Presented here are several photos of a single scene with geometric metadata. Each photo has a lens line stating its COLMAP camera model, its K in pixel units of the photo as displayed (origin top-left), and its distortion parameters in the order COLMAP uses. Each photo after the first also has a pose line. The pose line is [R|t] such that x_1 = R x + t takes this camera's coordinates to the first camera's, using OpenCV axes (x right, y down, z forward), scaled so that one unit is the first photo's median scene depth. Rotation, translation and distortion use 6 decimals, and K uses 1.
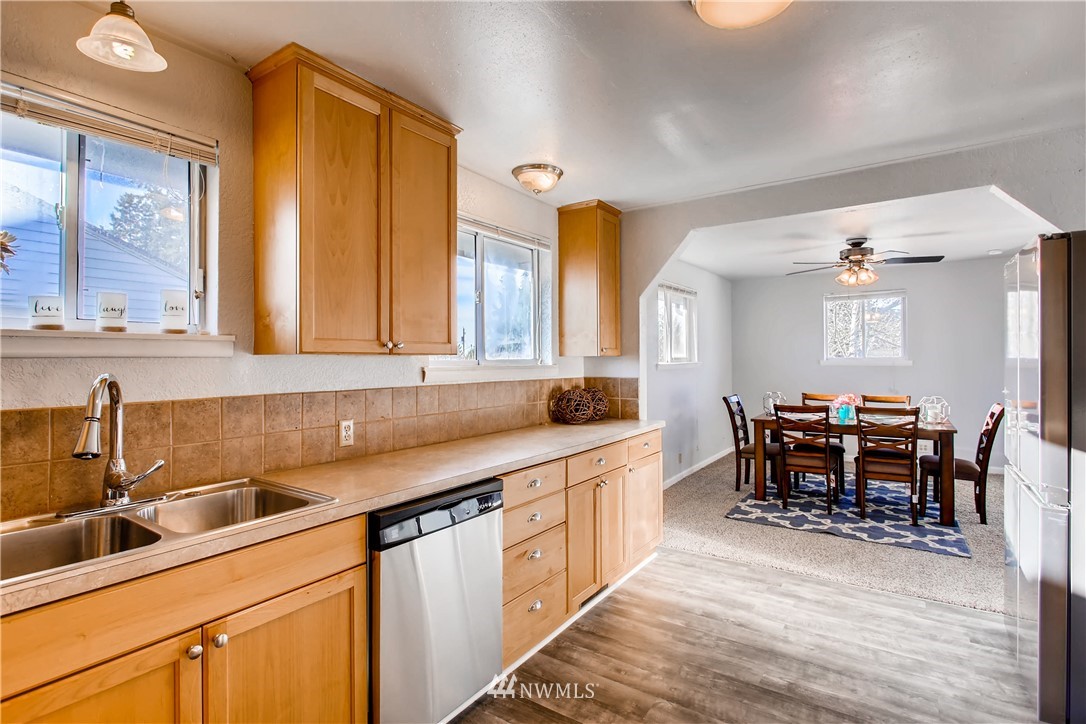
lens RADIAL K [[521.3, 0, 541.0], [0, 521.3, 357.8], [0, 0, 1]] dist [-0.003082, 0.000355]
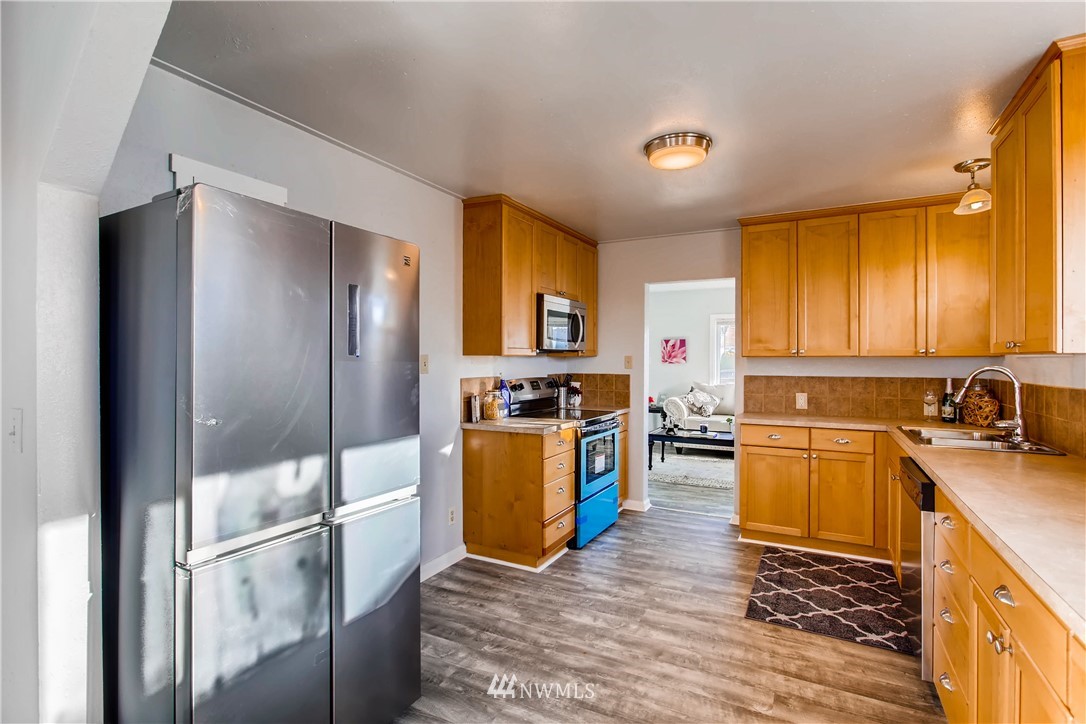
lens RADIAL K [[527.8, 0, 539.5], [0, 527.8, 358.4], [0, 0, 1]] dist [-0.004010, 0.001131]
pose [[-0.993243, 0.003838, -0.115986, 0.427948], [0.004770, 0.999959, -0.007760, 0.002918], [0.115952, -0.008261, -0.993221, 1.083084]]
